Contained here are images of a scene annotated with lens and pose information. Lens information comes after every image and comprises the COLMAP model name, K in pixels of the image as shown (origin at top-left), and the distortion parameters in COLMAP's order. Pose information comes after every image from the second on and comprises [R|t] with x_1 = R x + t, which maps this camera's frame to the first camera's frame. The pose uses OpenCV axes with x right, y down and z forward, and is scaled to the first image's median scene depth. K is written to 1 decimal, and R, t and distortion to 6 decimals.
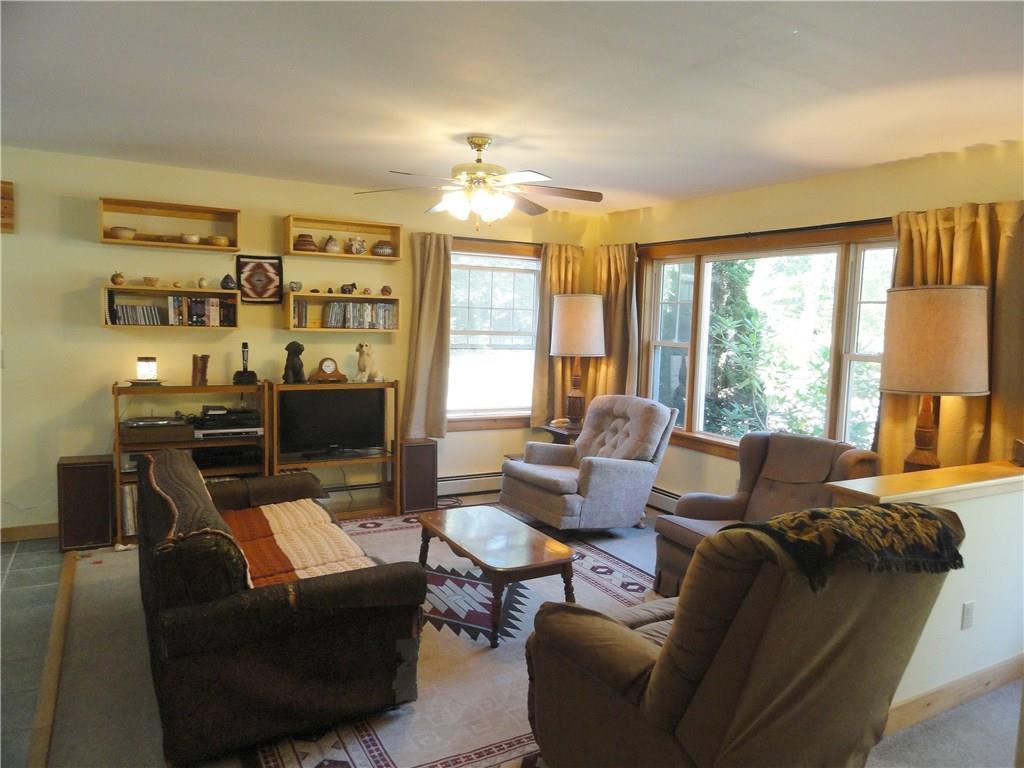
lens RADIAL K [[711.9, 0, 512.0], [0, 711.9, 384.0], [0, 0, 1]] dist [-0.002706, 0.007547]
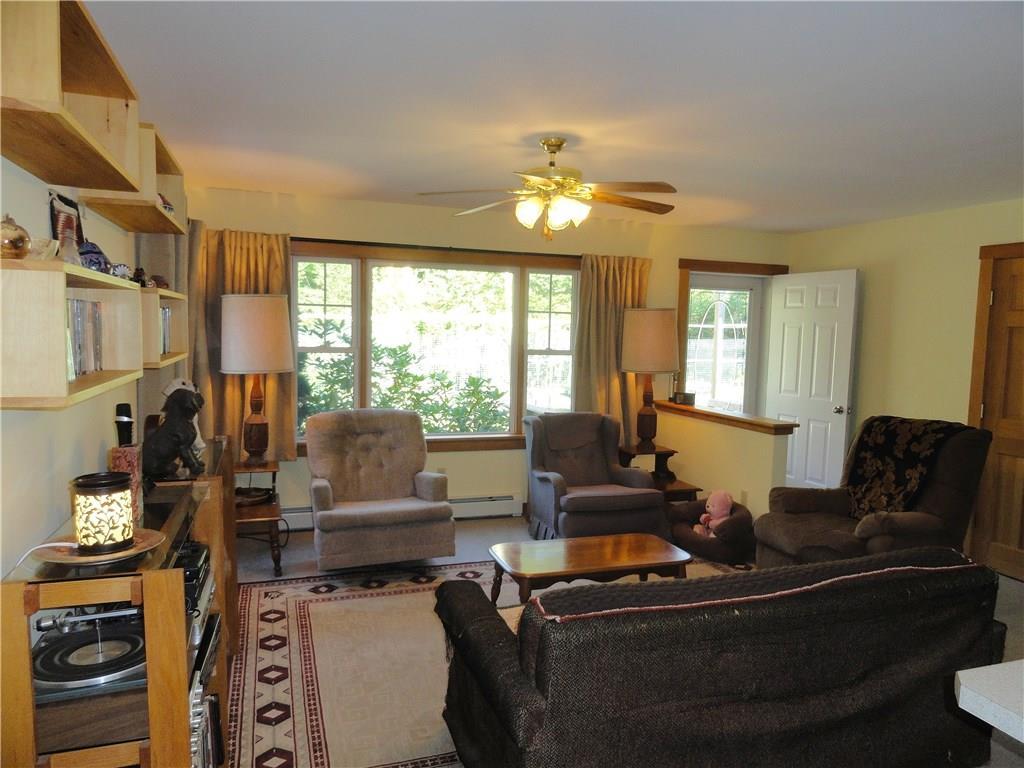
lens RADIAL K [[711.9, 0, 512.0], [0, 711.9, 384.0], [0, 0, 1]] dist [-0.002706, 0.007547]
pose [[0.181858, -0.105577, 0.977641, -0.758824], [0.077850, 0.992645, 0.092716, -0.093388], [-0.980238, 0.059248, 0.188740, 0.691387]]
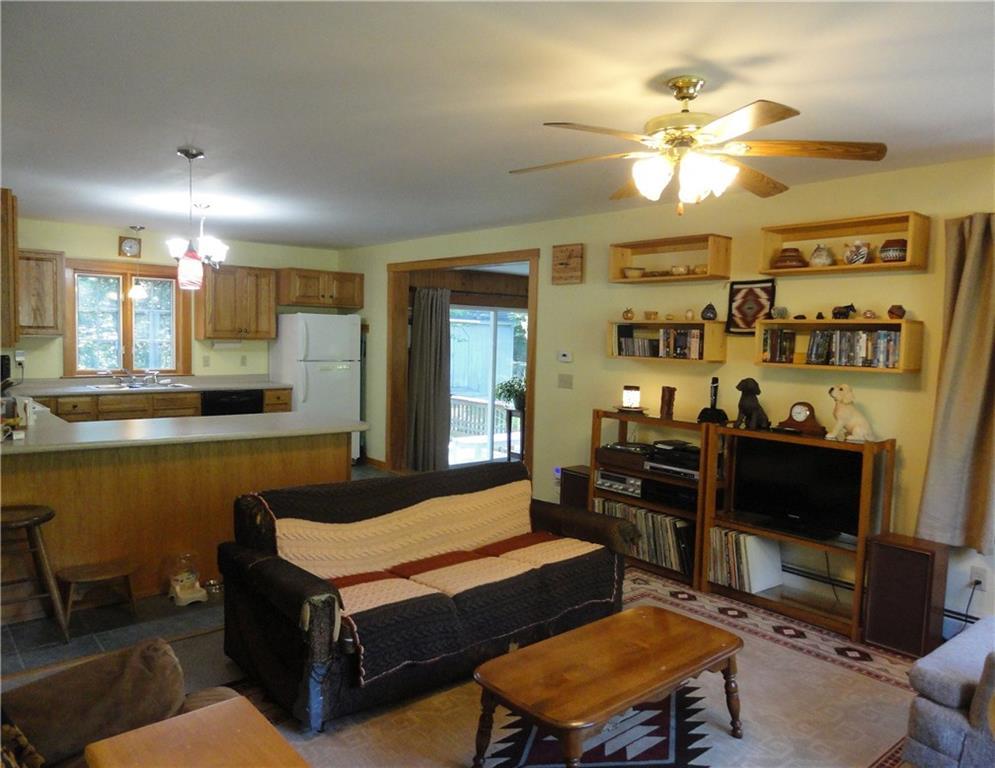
lens RADIAL K [[719.5, 0, 497.5], [0, 719.5, 384.0], [0, 0, 1]] dist [0.004118, 0.003532]
pose [[0.195612, 0.045978, -0.979603, 0.475087], [-0.106393, 0.993999, 0.025409, -0.044025], [0.974893, 0.099253, 0.199330, 0.551587]]
